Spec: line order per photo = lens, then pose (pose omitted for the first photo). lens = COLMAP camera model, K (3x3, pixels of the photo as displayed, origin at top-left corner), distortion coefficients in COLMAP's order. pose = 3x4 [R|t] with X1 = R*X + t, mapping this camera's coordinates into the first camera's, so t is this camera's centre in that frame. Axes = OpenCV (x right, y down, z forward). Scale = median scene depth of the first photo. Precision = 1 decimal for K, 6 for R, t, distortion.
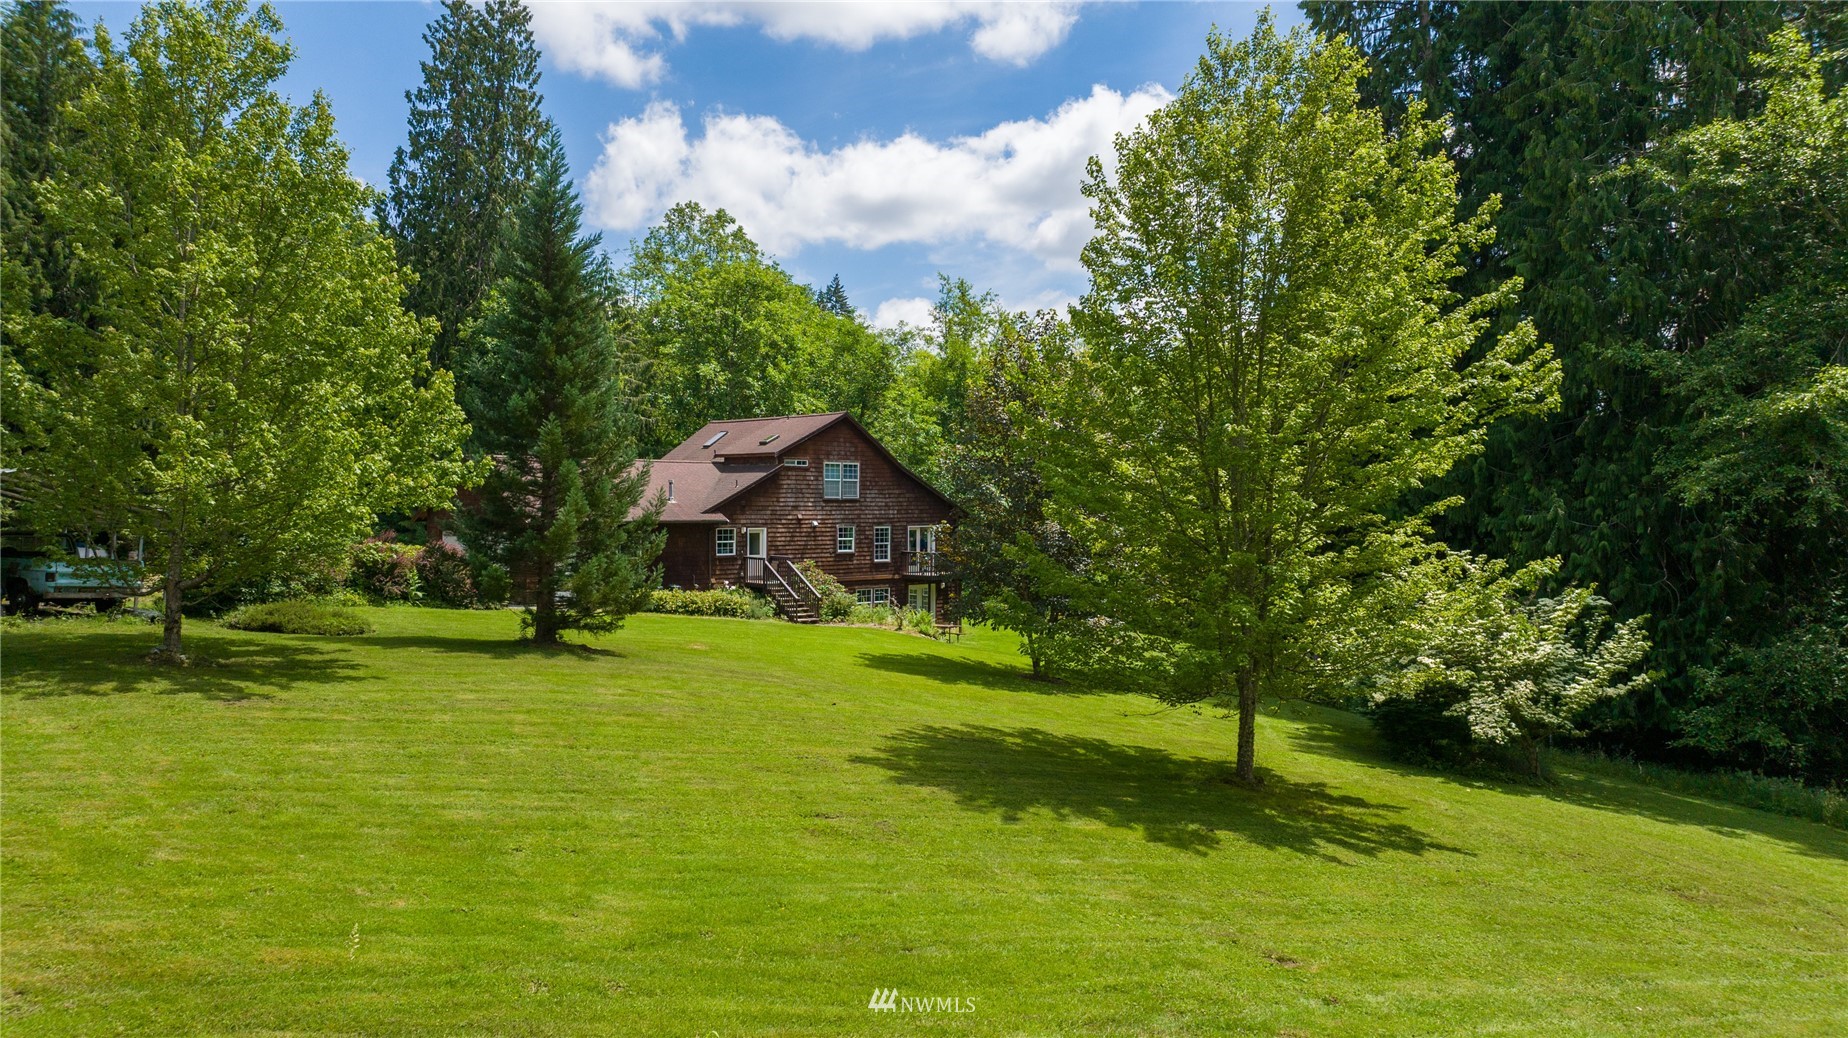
lens RADIAL K [[1300.5, 0, 926.7], [0, 1300.5, 511.4], [0, 0, 1]] dist [-0.023563, -0.001152]
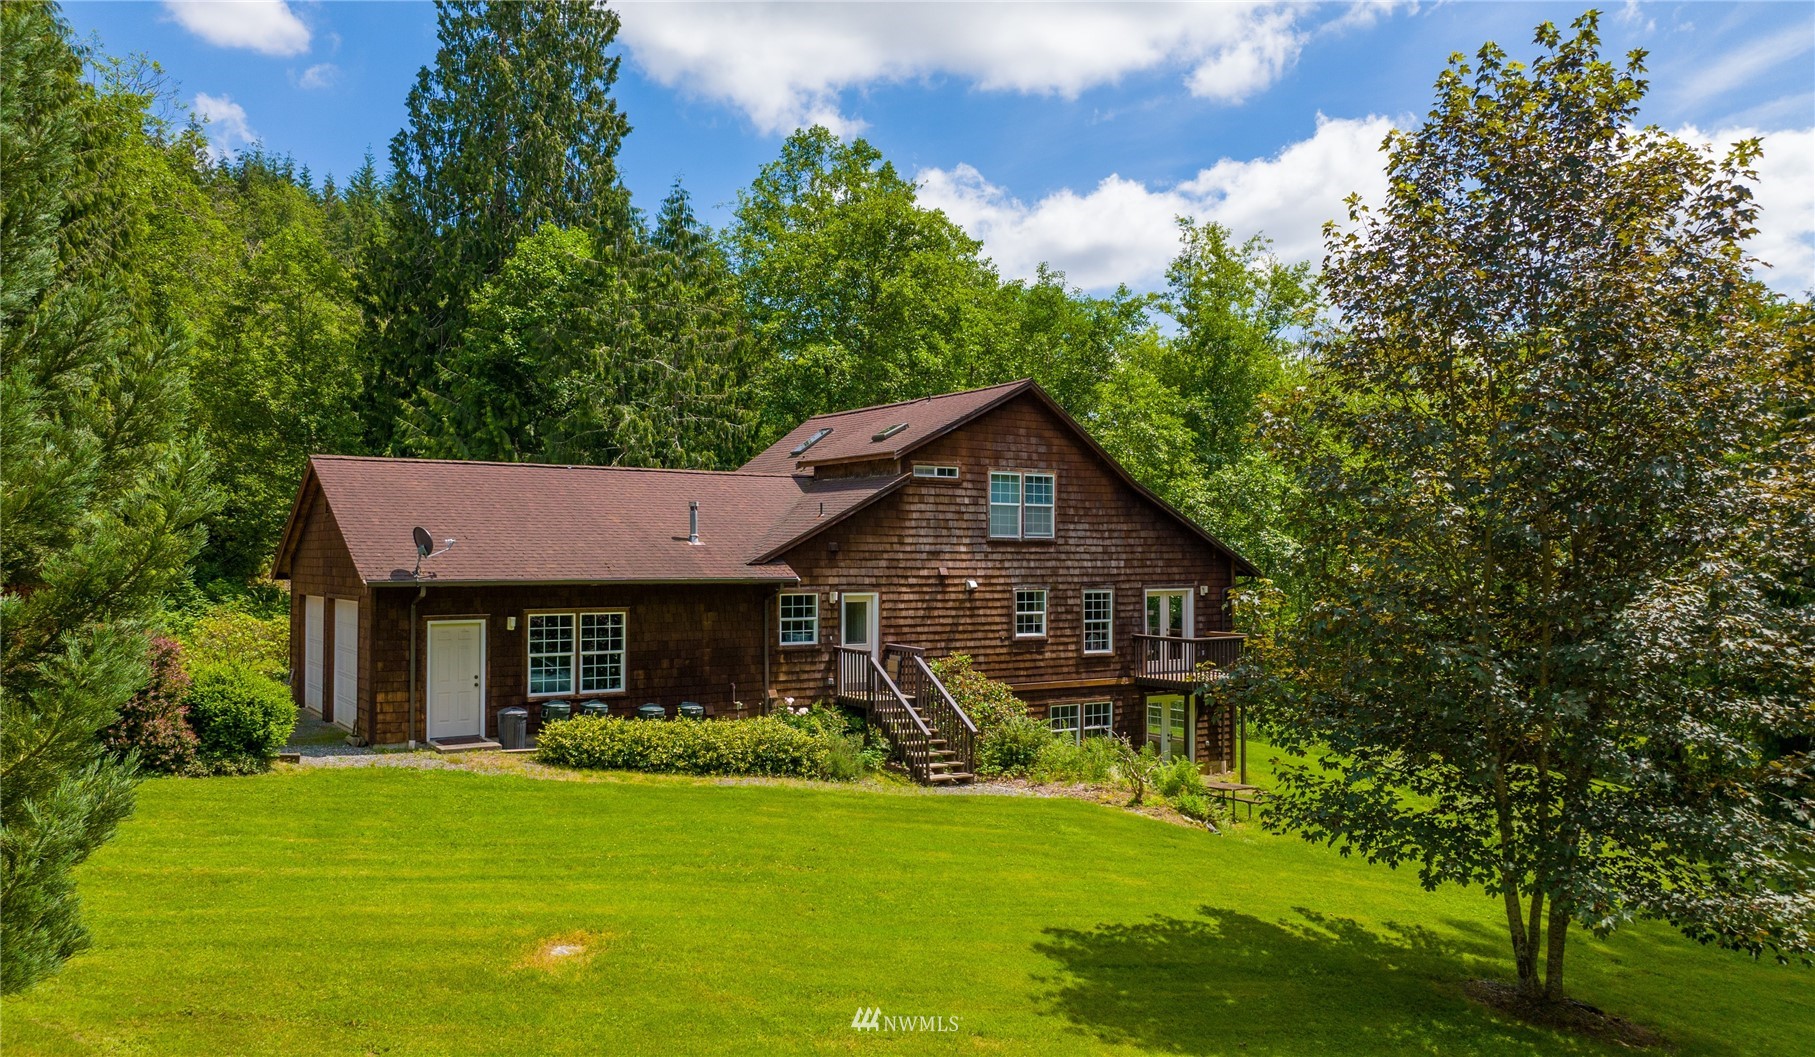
lens RADIAL K [[1347.6, 0, 900.1], [0, 1347.6, 518.2], [0, 0, 1]] dist [0.038943, 0.000620]
pose [[0.984692, -0.007592, -0.174138, -0.017541], [0.000532, 0.999177, -0.040555, 0.004402], [0.174303, 0.039841, 0.983886, 0.438843]]
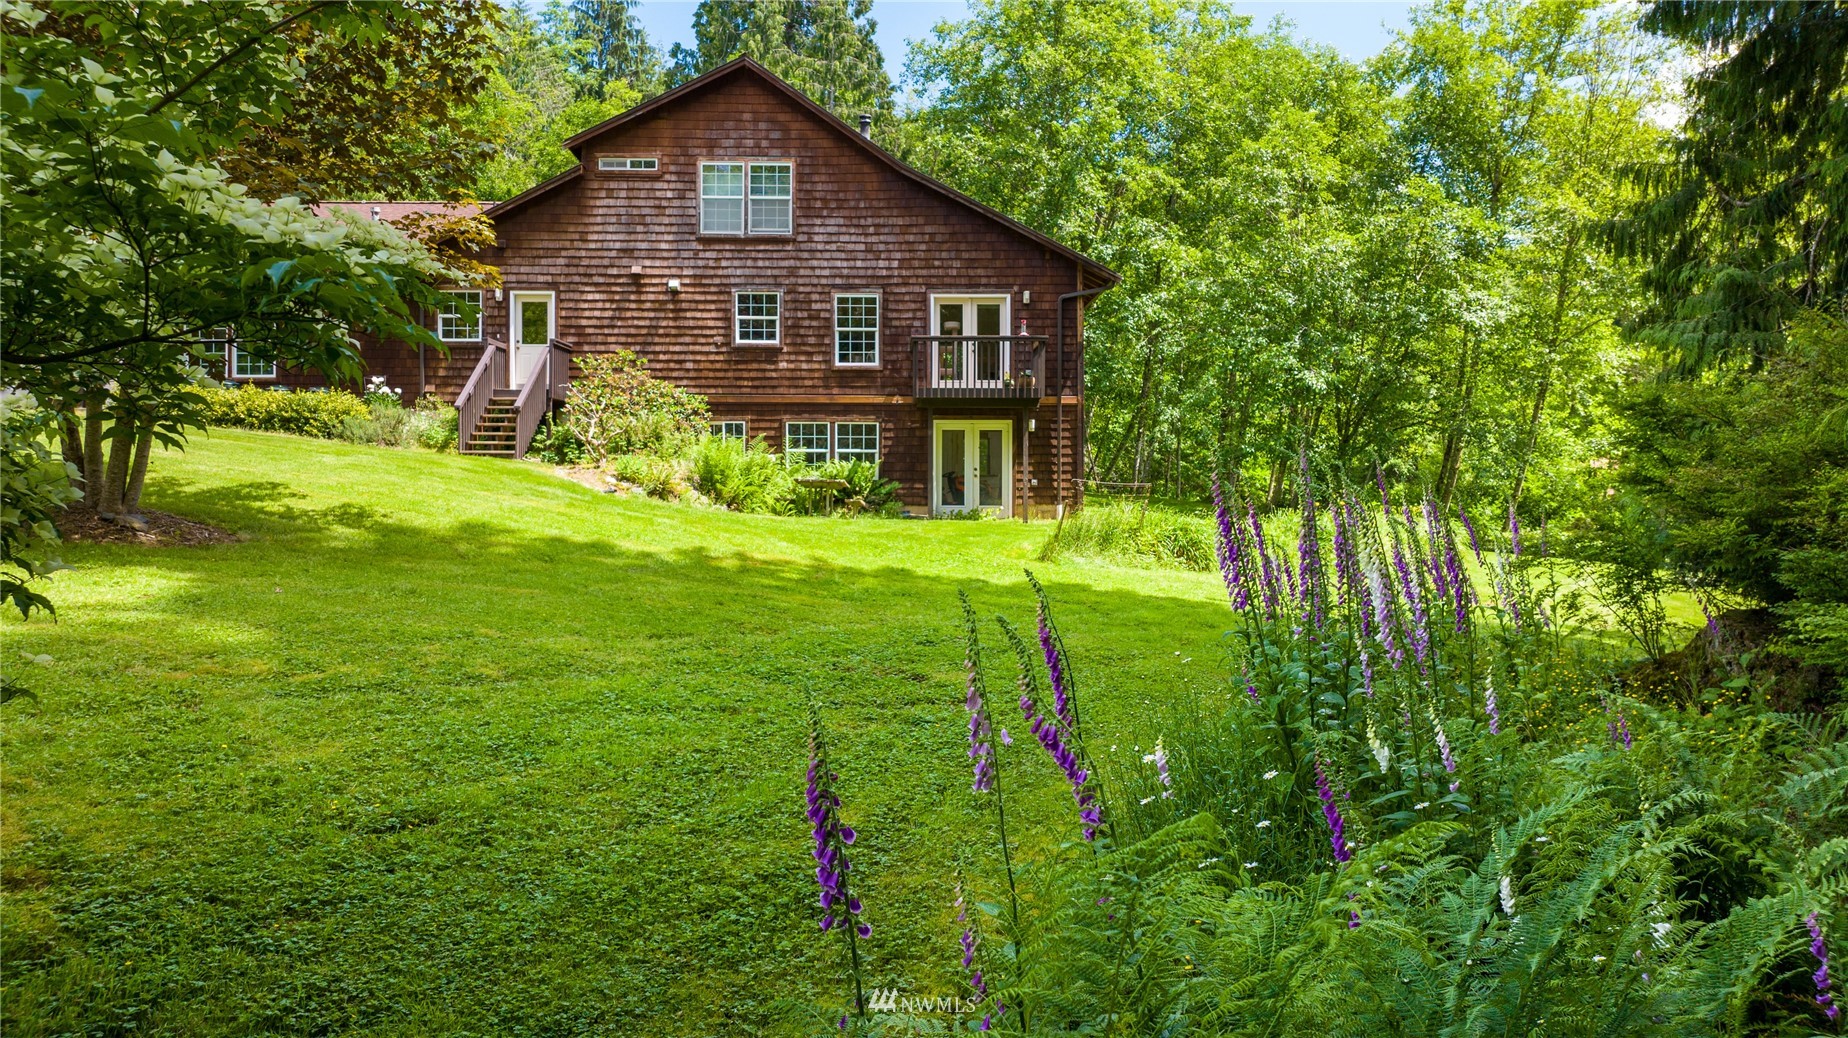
lens RADIAL K [[1300.5, 0, 924.9], [0, 1300.5, 514.2], [0, 0, 1]] dist [-0.023563, -0.001152]
pose [[0.747111, 0.002497, -0.664694, 0.315137], [-0.005045, 0.999985, -0.001914, 0.097242], [0.664680, 0.004784, 0.747113, 0.684694]]
